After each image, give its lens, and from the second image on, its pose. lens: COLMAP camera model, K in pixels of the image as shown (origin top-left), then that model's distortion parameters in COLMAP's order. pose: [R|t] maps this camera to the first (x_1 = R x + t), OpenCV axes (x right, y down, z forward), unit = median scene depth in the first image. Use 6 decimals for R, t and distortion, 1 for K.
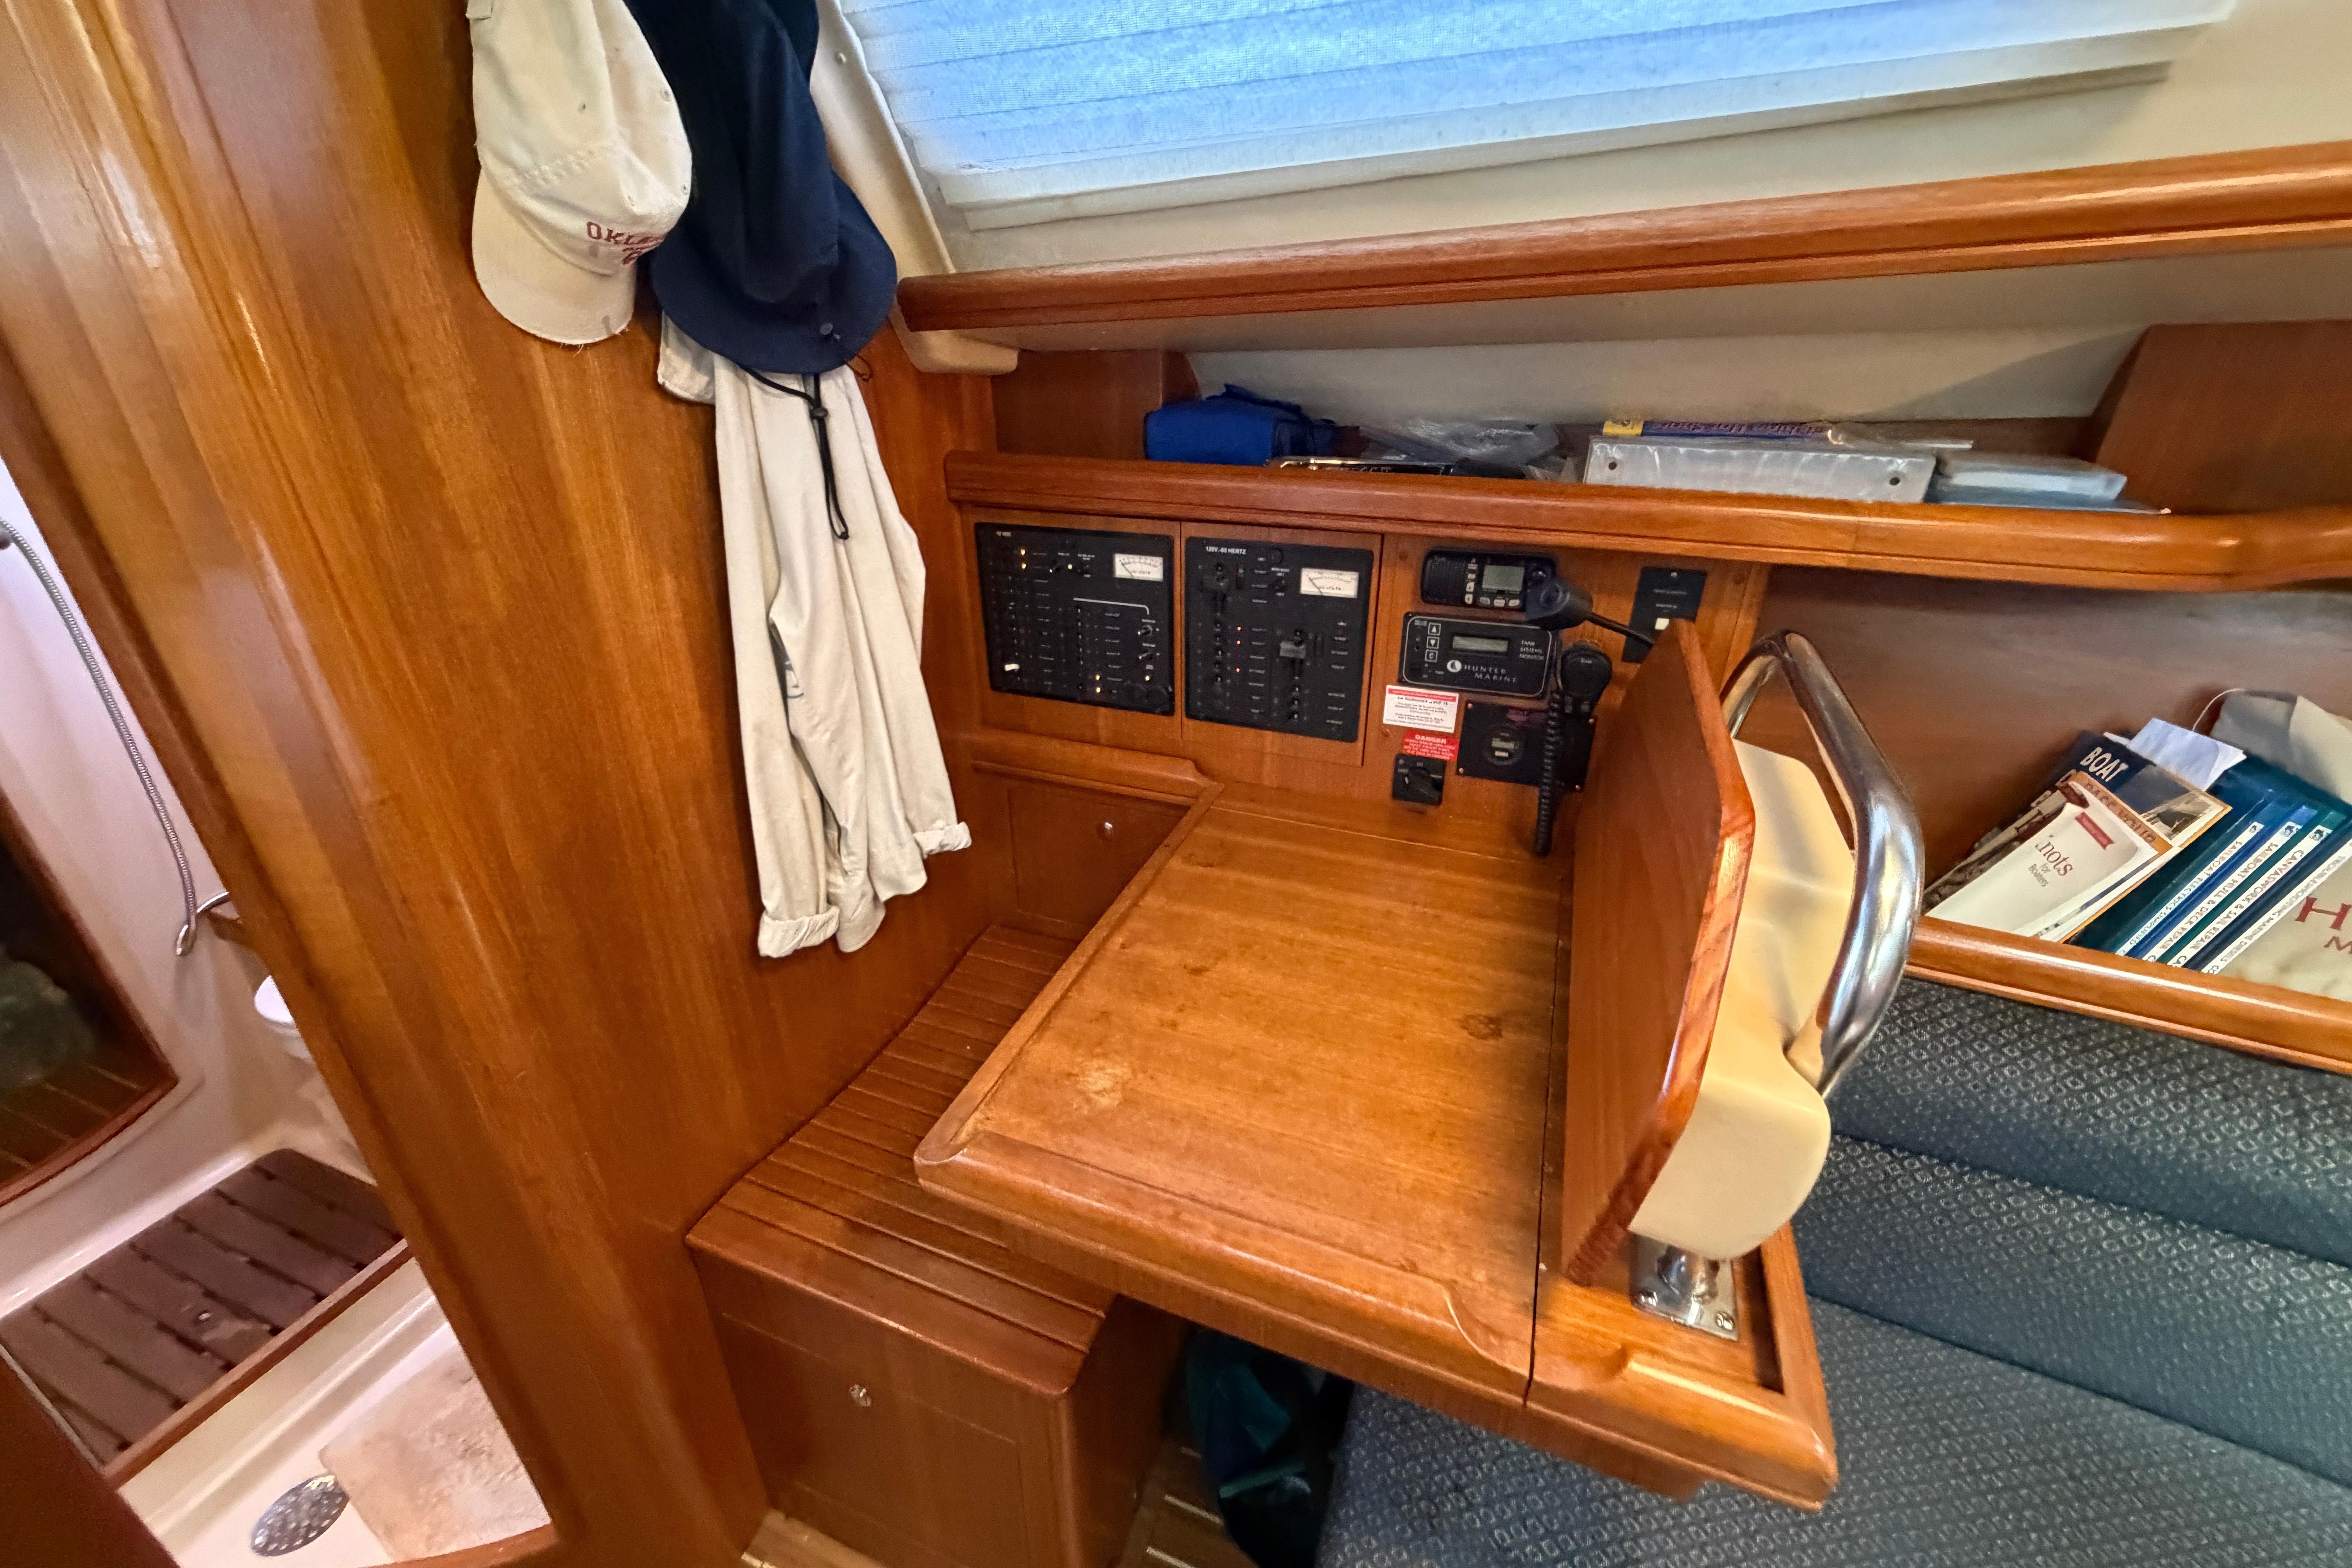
lens RADIAL K [[933.9, 0, 1167.2], [0, 933.9, 790.3], [0, 0, 1]] dist [-0.001019, -0.000179]
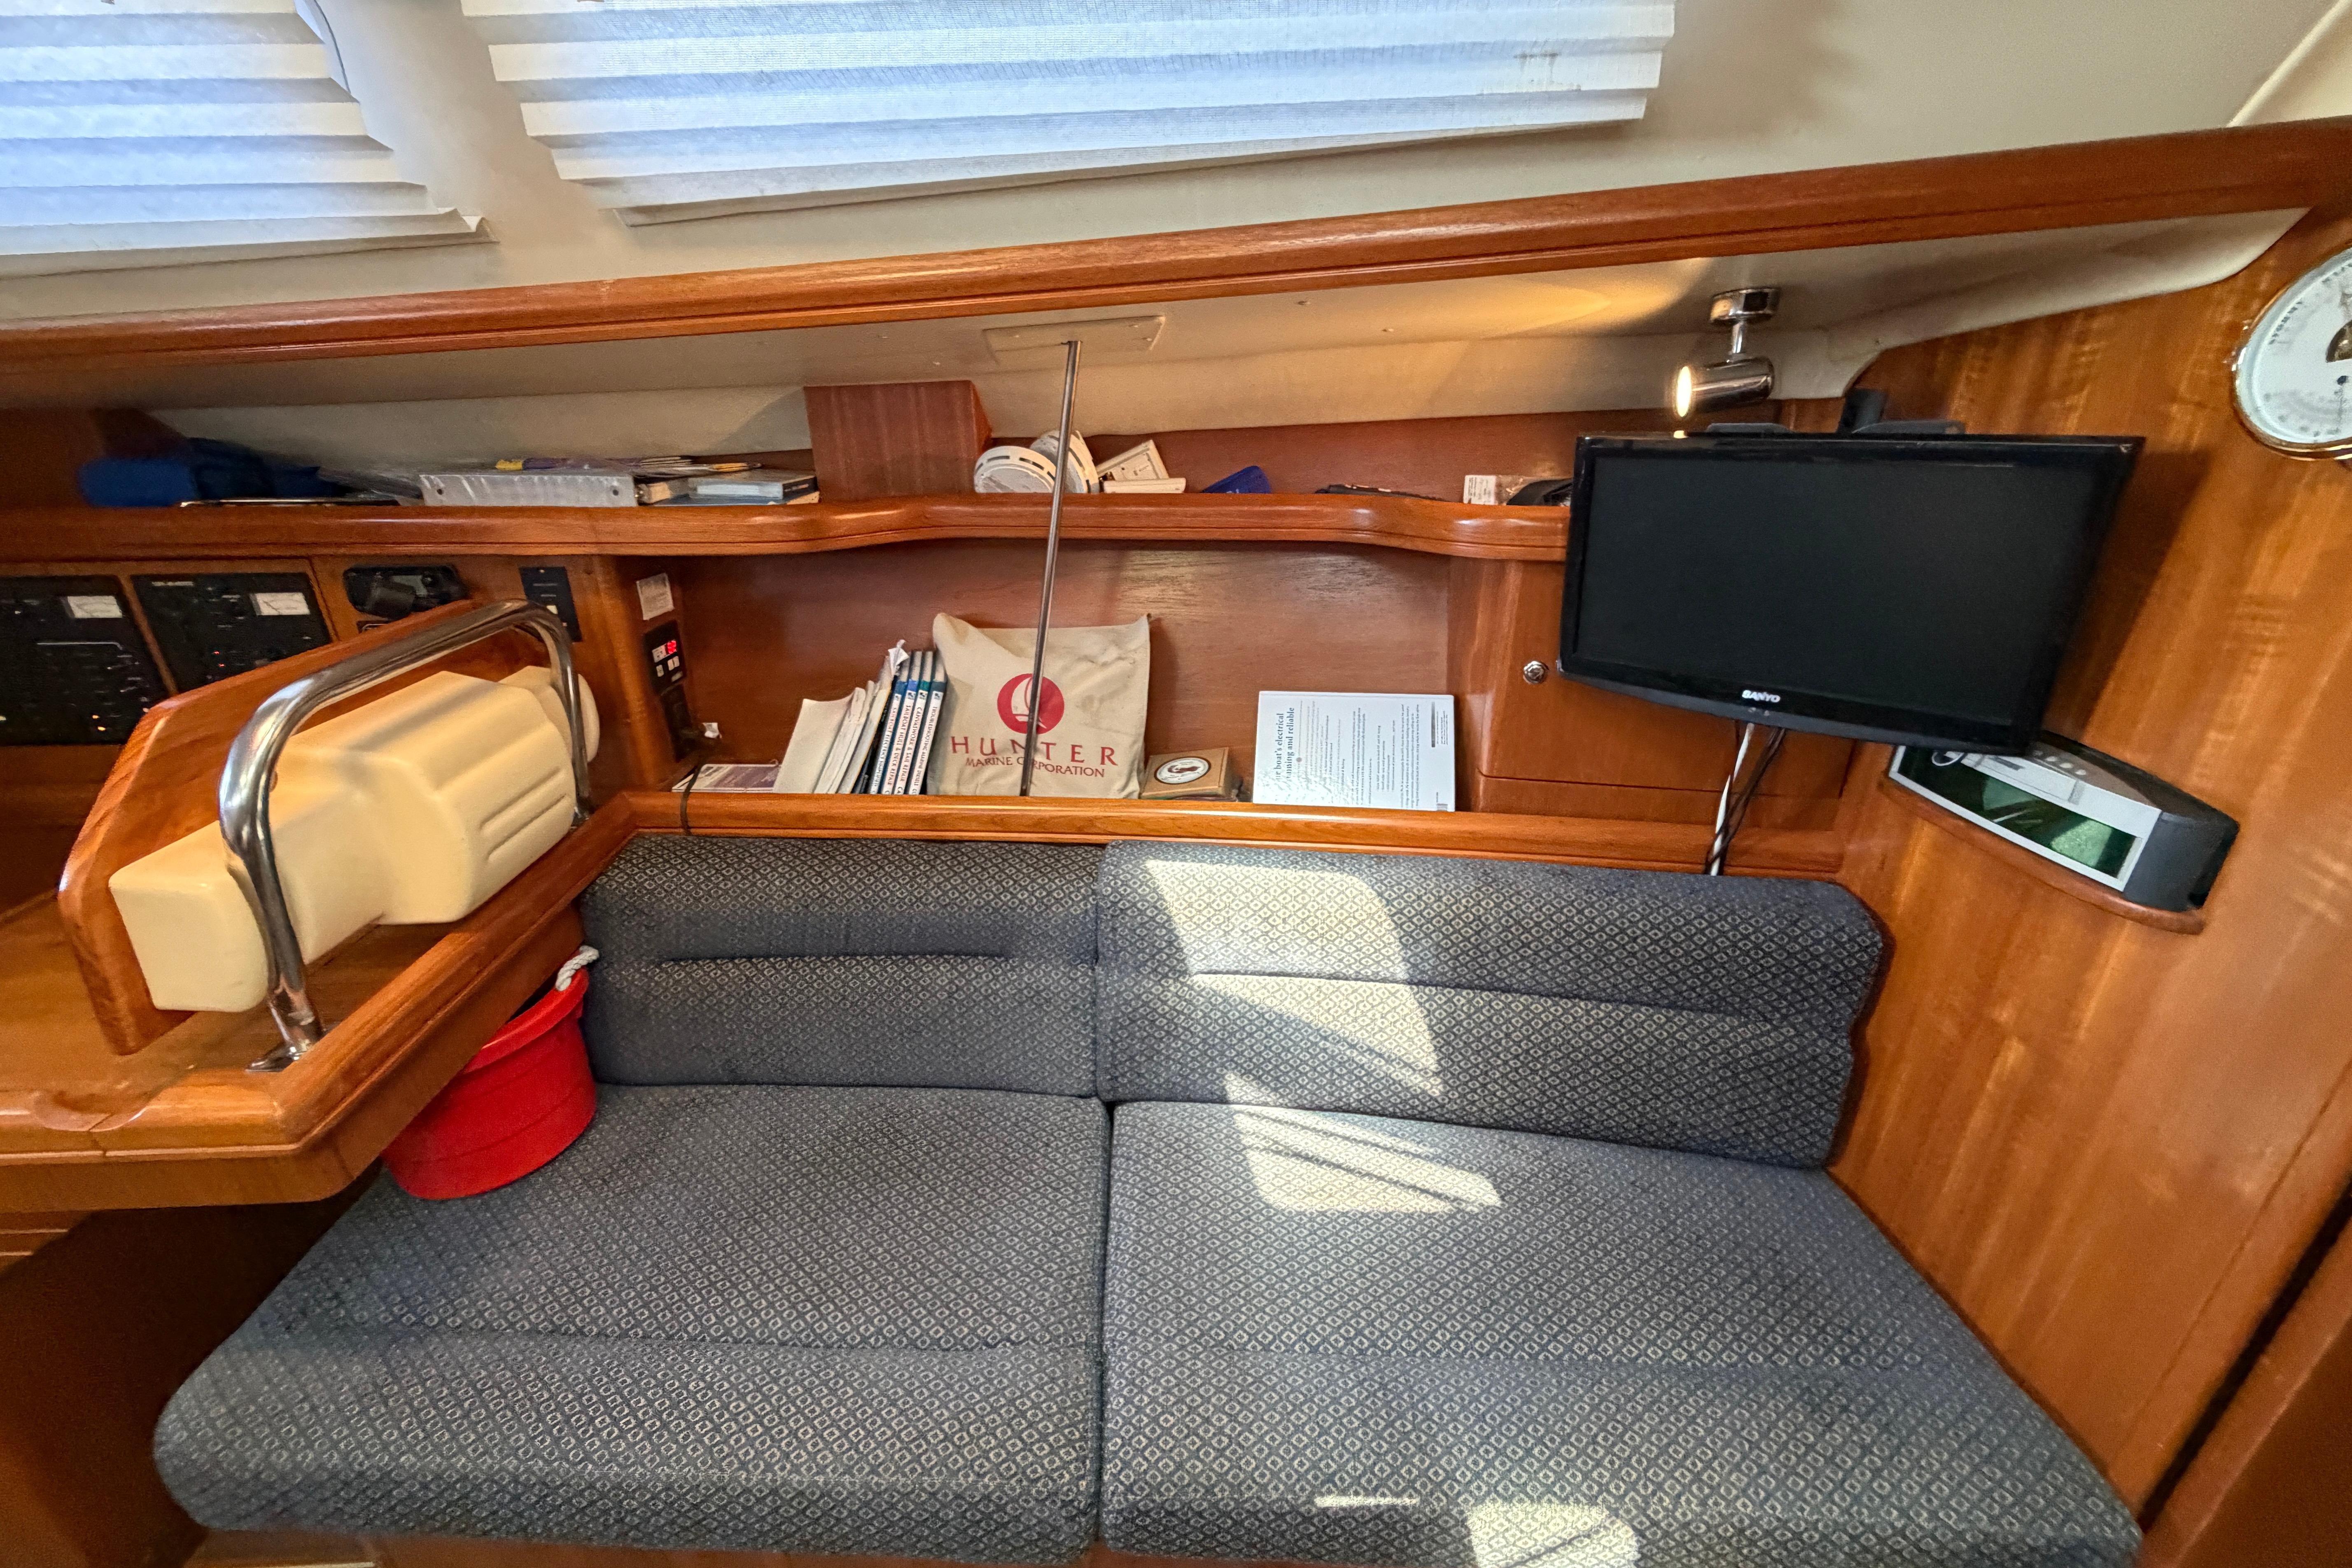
lens RADIAL K [[933.9, 0, 1167.2], [0, 933.9, 790.3], [0, 0, 1]] dist [-0.001019, -0.000179]
pose [[0.908764, -0.162499, 0.384373, 0.656738], [0.181079, 0.983391, -0.012378, 0.206089], [-0.375978, 0.080851, 0.923095, -0.431851]]
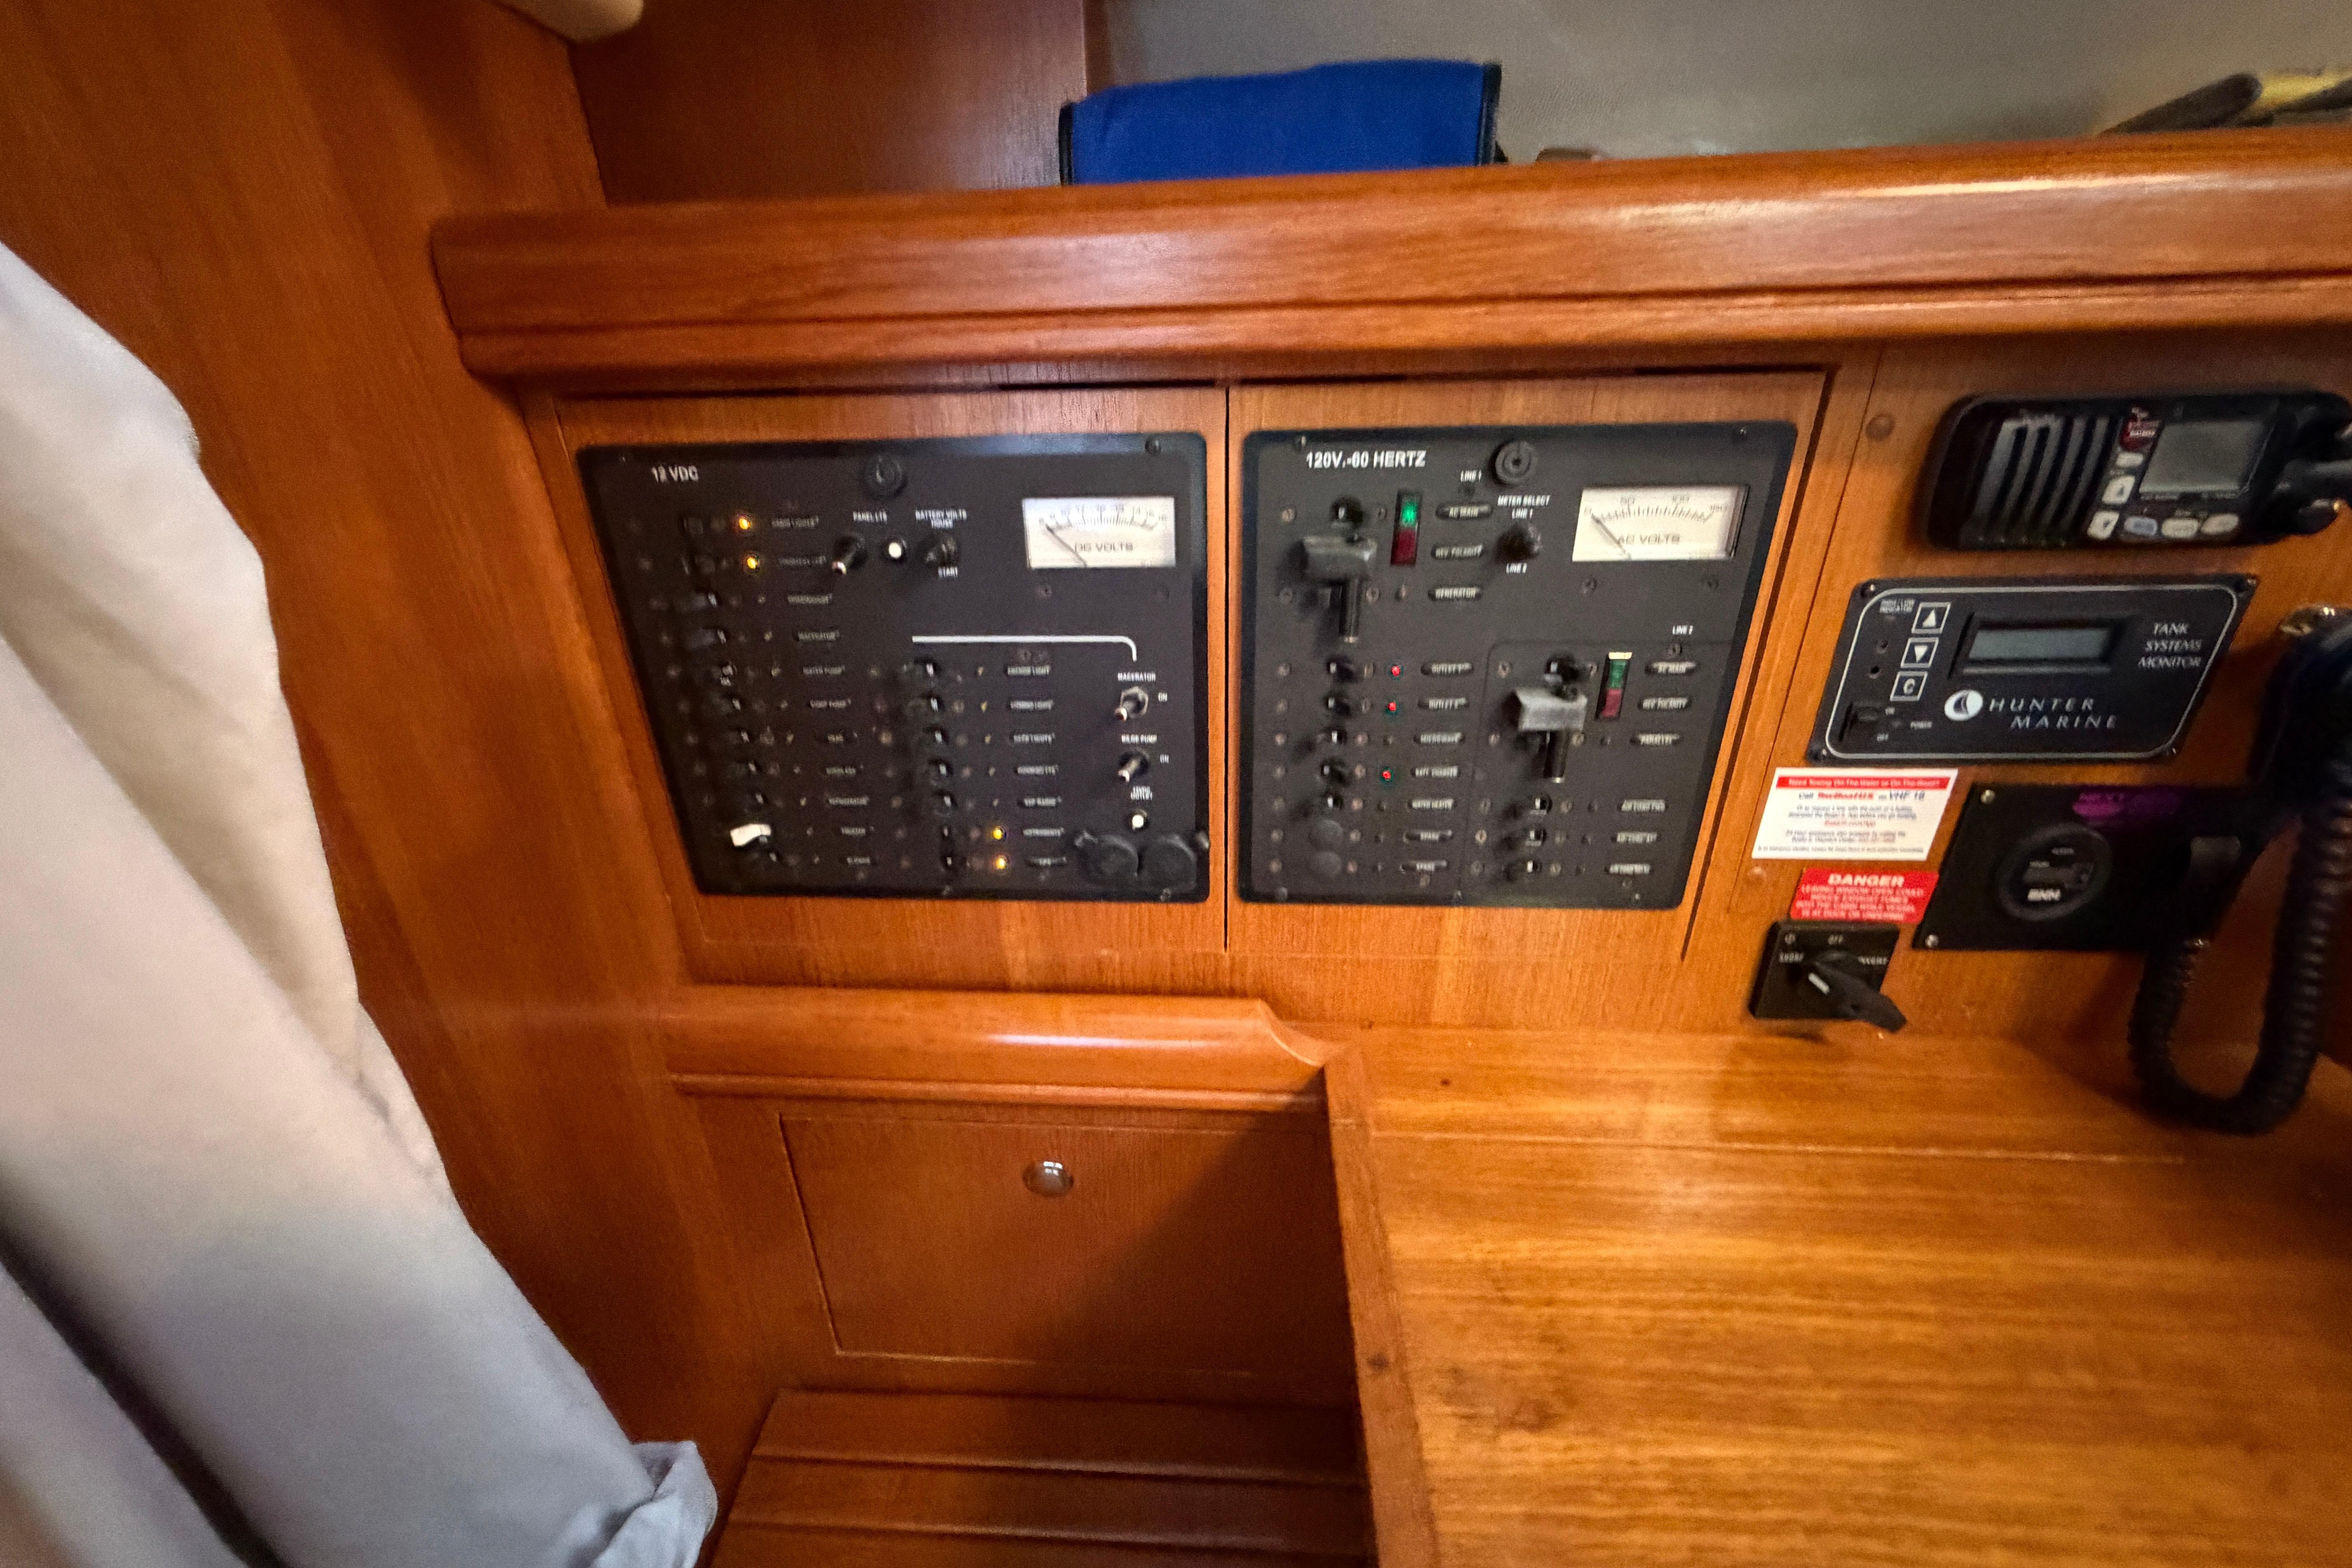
lens RADIAL K [[933.9, 0, 1167.2], [0, 933.9, 790.3], [0, 0, 1]] dist [-0.001019, -0.000179]
pose [[0.946667, -0.147749, 0.286341, -0.128512], [0.154870, 0.987932, -0.002253, -0.140511], [-0.282552, 0.046478, 0.958125, 0.673369]]
